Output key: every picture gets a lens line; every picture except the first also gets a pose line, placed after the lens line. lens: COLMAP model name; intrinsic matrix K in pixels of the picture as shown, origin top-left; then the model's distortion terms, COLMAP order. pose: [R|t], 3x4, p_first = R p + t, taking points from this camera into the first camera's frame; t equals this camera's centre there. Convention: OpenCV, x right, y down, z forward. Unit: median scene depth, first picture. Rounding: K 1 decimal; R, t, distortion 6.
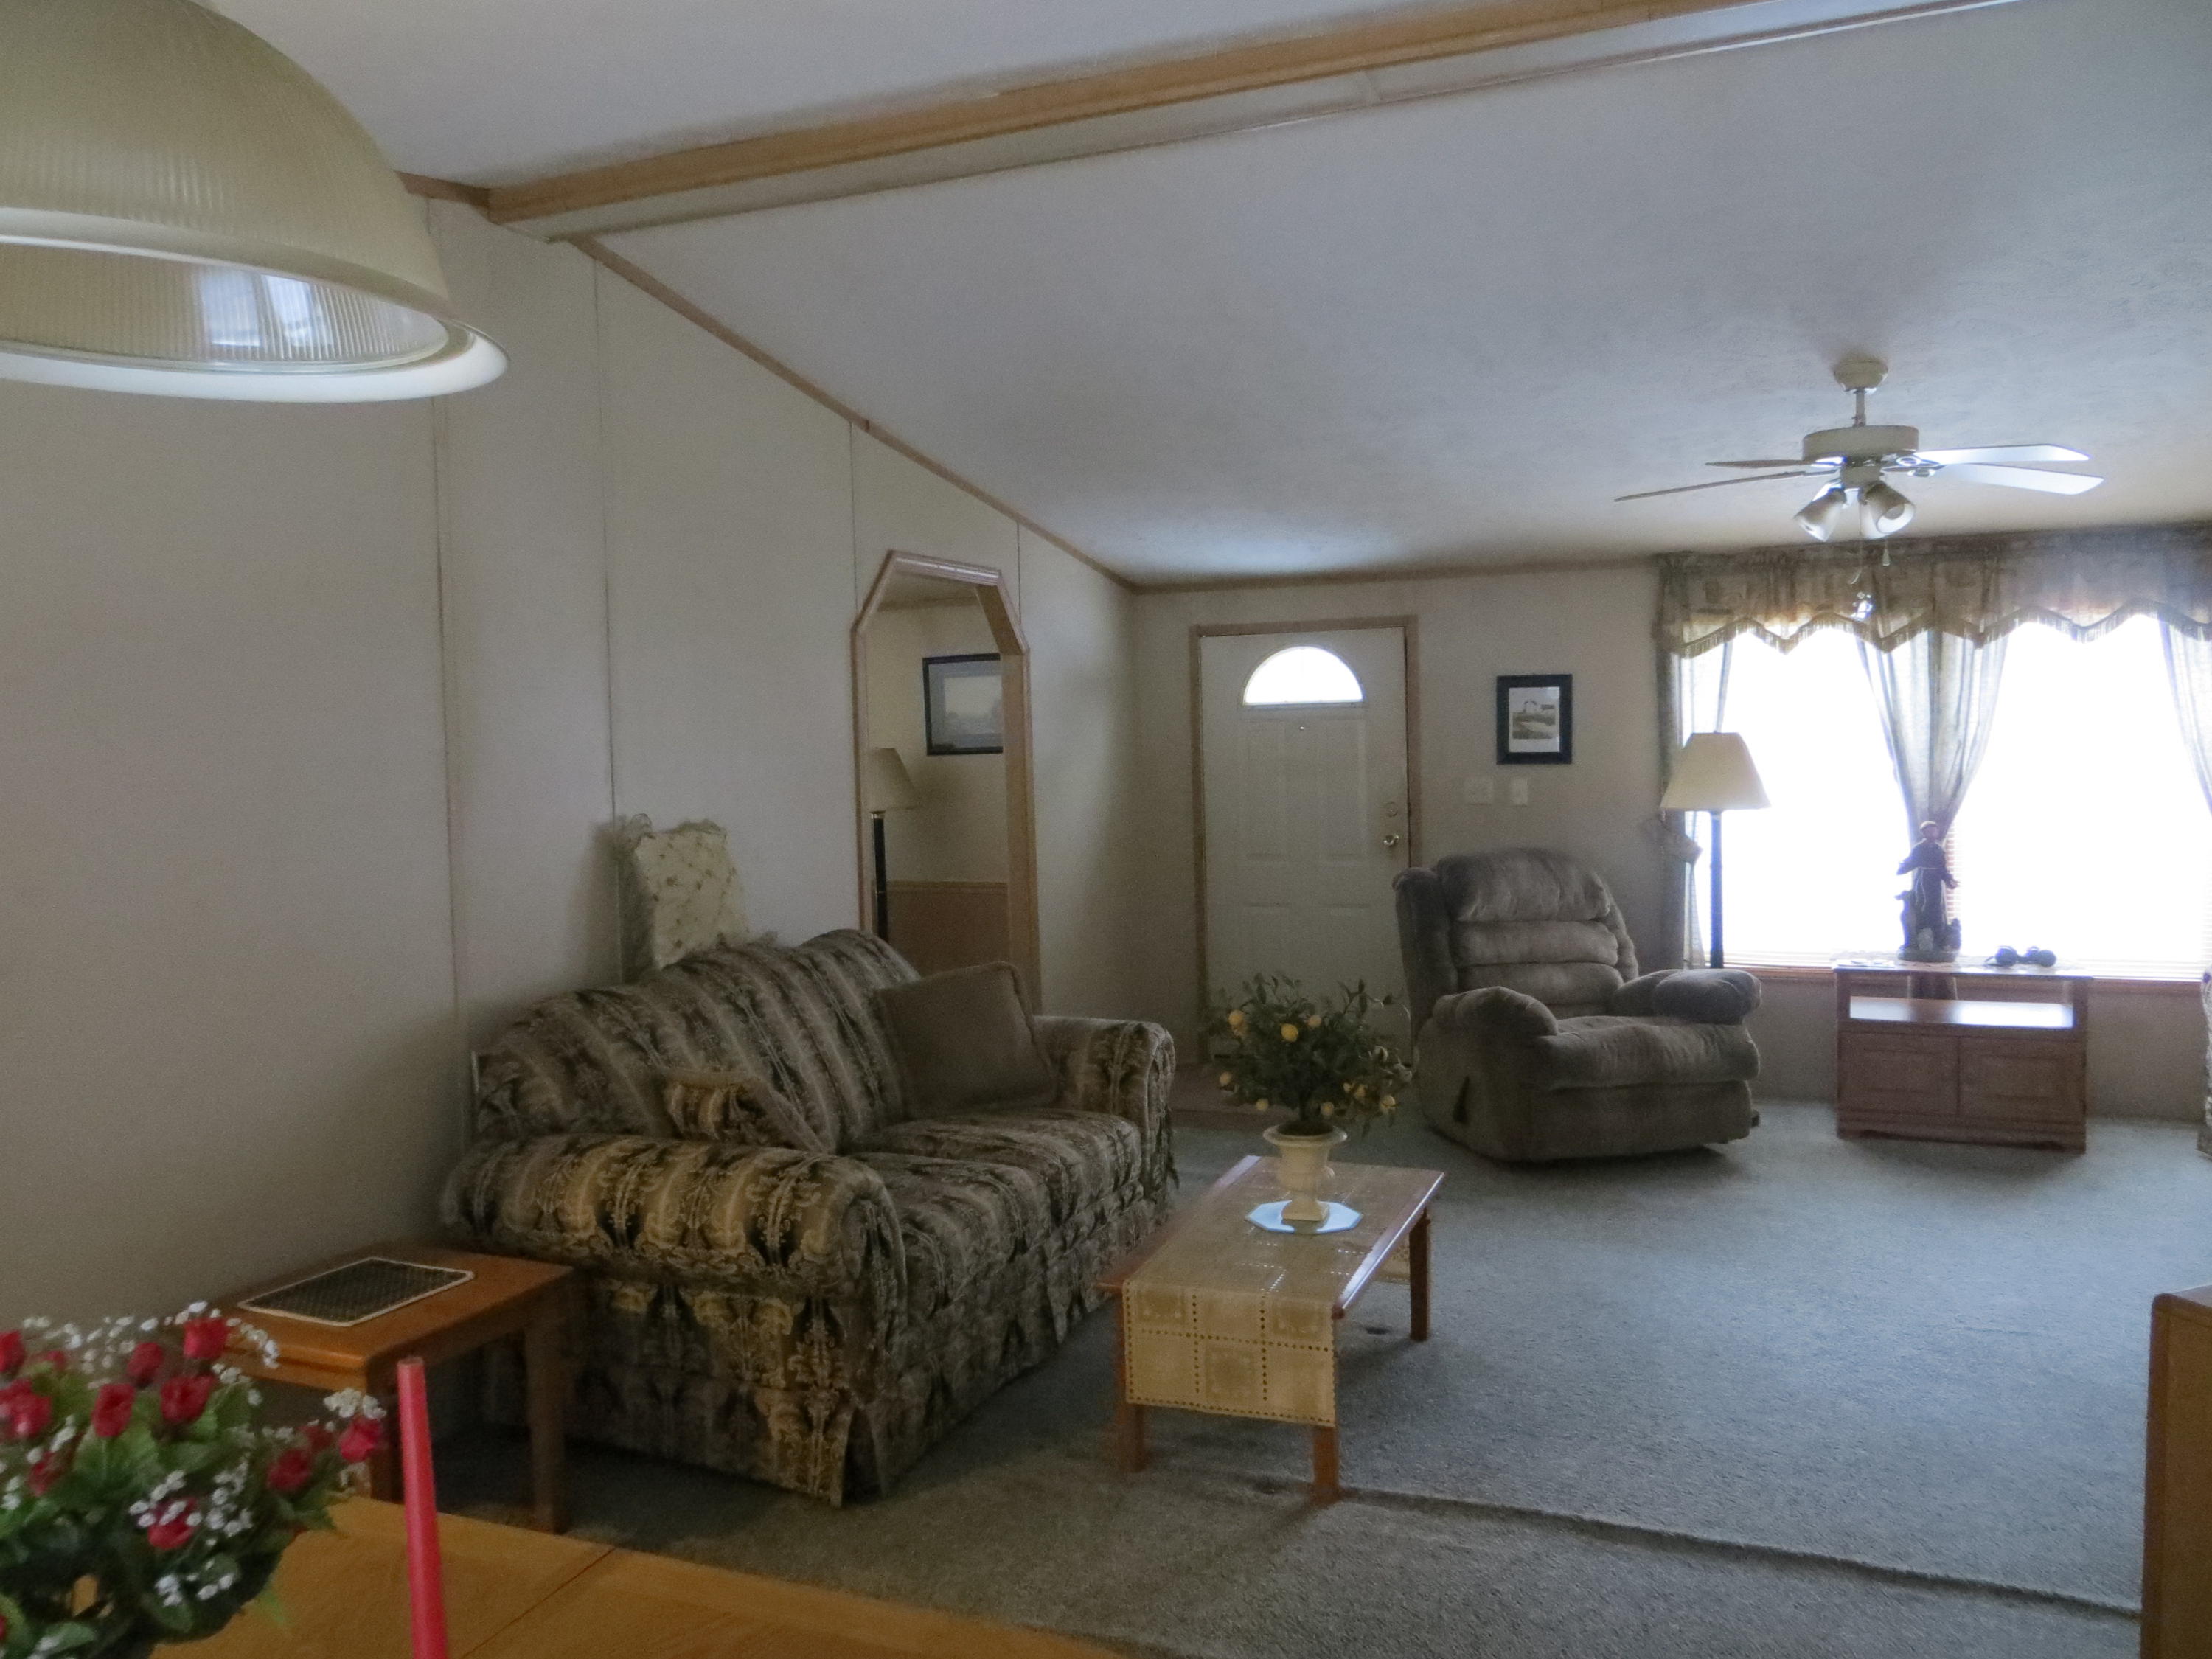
lens RADIAL K [[1652.3, 0, 1109.9], [0, 1652.3, 833.0], [0, 0, 1]] dist [-0.015122, -0.001632]
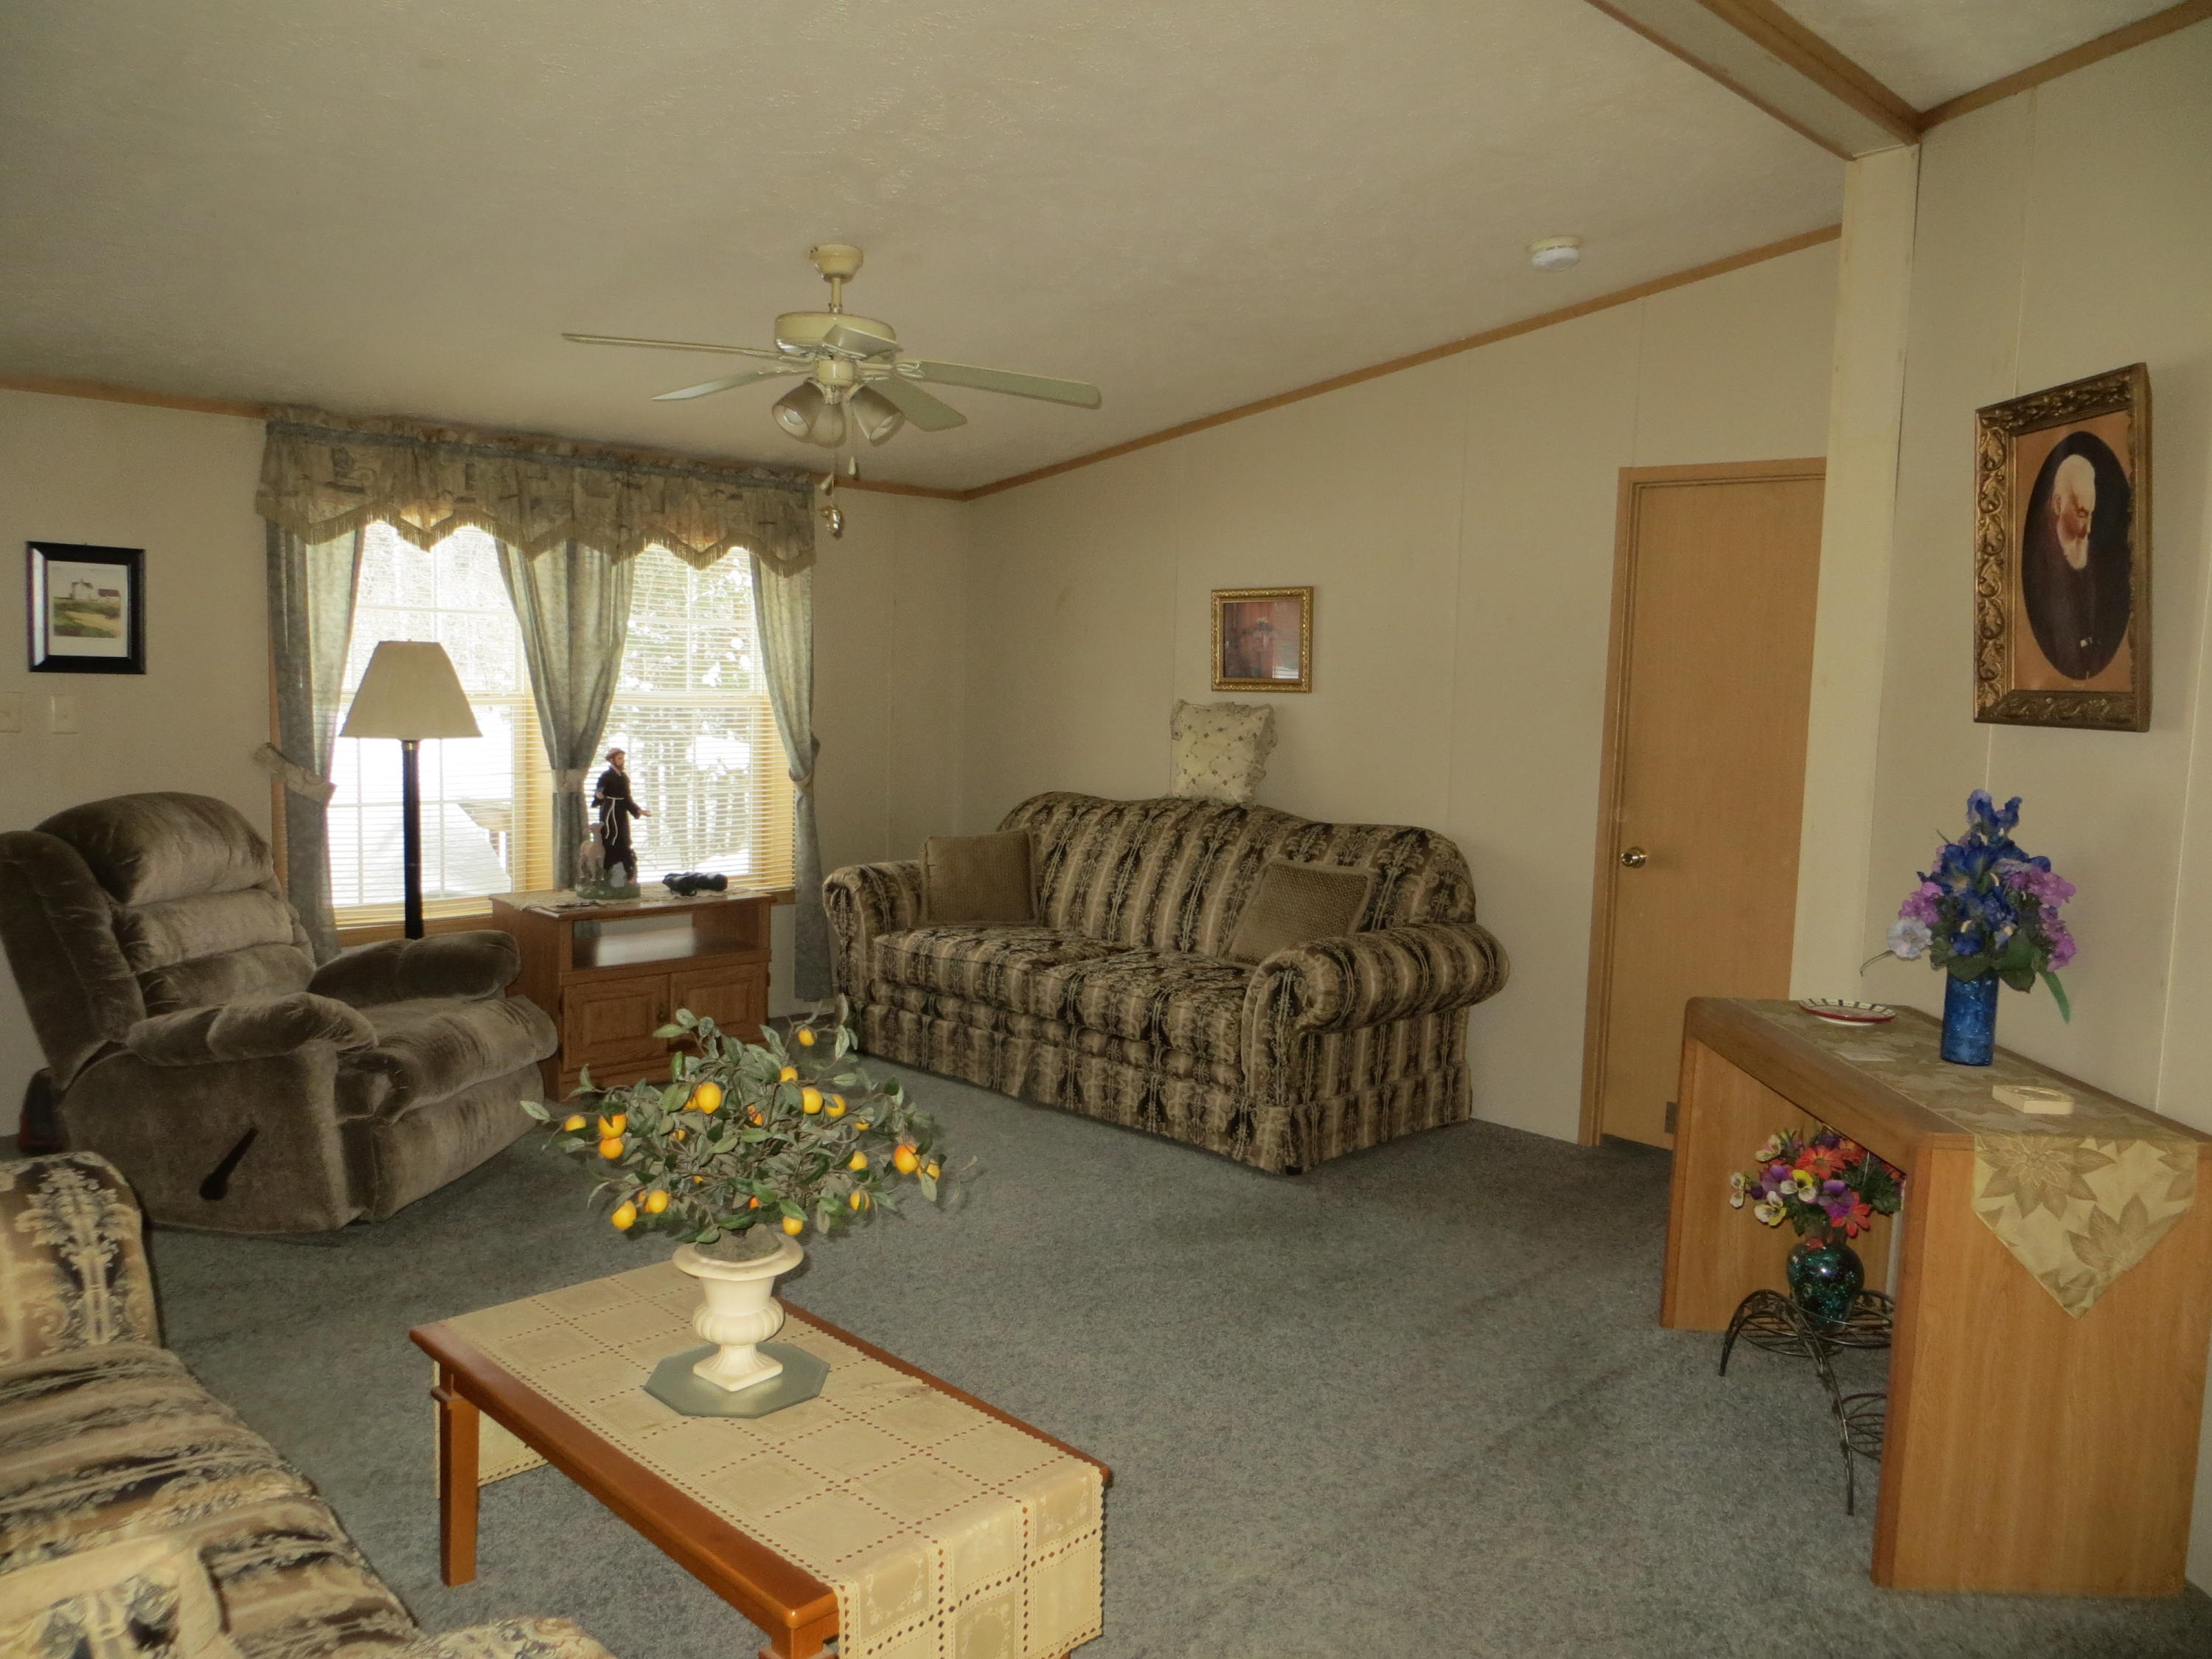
lens RADIAL K [[1652.3, 0, 1106.5], [0, 1652.3, 829.2], [0, 0, 1]] dist [-0.015122, -0.001632]
pose [[0.392049, -0.057891, 0.918121, -0.236579], [0.015562, 0.998293, 0.056302, -0.009126], [-0.919813, -0.007785, 0.392281, 0.359141]]
